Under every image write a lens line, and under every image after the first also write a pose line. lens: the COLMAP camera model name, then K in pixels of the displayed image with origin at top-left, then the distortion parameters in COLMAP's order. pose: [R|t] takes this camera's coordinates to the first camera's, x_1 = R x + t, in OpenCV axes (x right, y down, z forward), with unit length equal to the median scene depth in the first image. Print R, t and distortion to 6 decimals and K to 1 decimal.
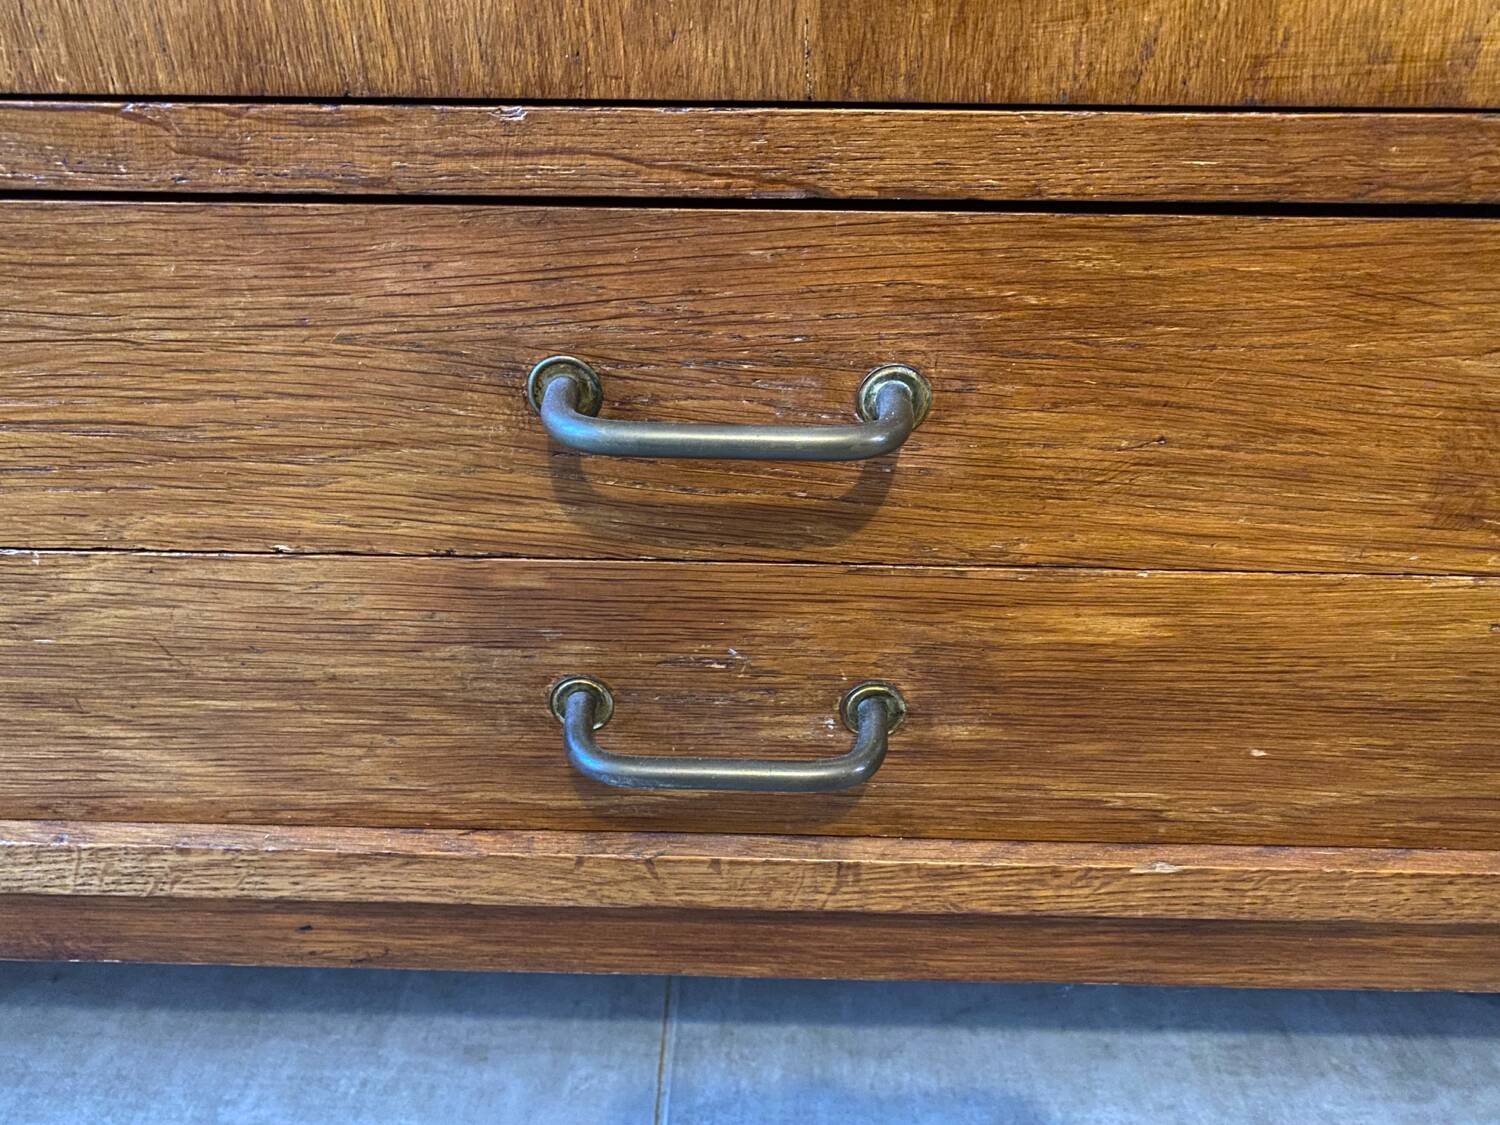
lens RADIAL K [[1167.5, 0, 757.9], [0, 1167.5, 562.9], [0, 0, 1]] dist [0.033417, -0.052597]
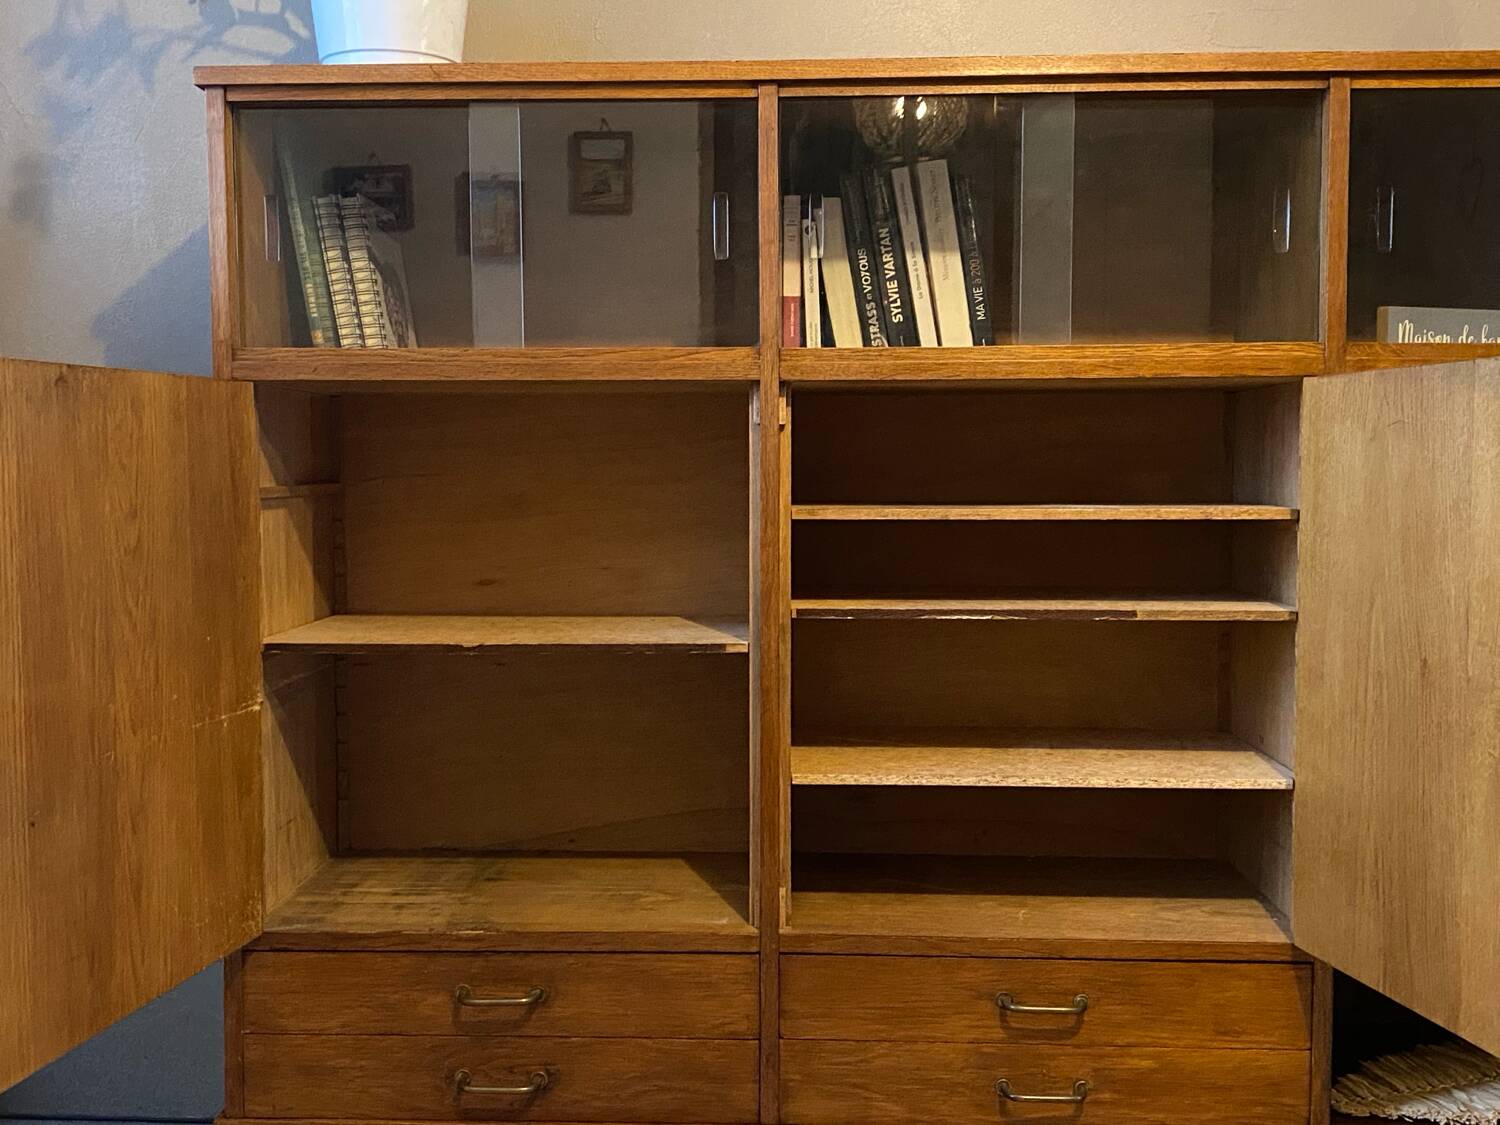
lens RADIAL K [[1828.8, 0, 710.2], [0, 1828.8, 555.6], [0, 0, 1]] dist [0.029272, 0.000000]
pose [[0.999243, -0.007507, -0.038163, -0.922320], [-0.009349, 0.906076, -0.423011, 1.162570], [0.037754, 0.423047, 0.905321, -5.503604]]
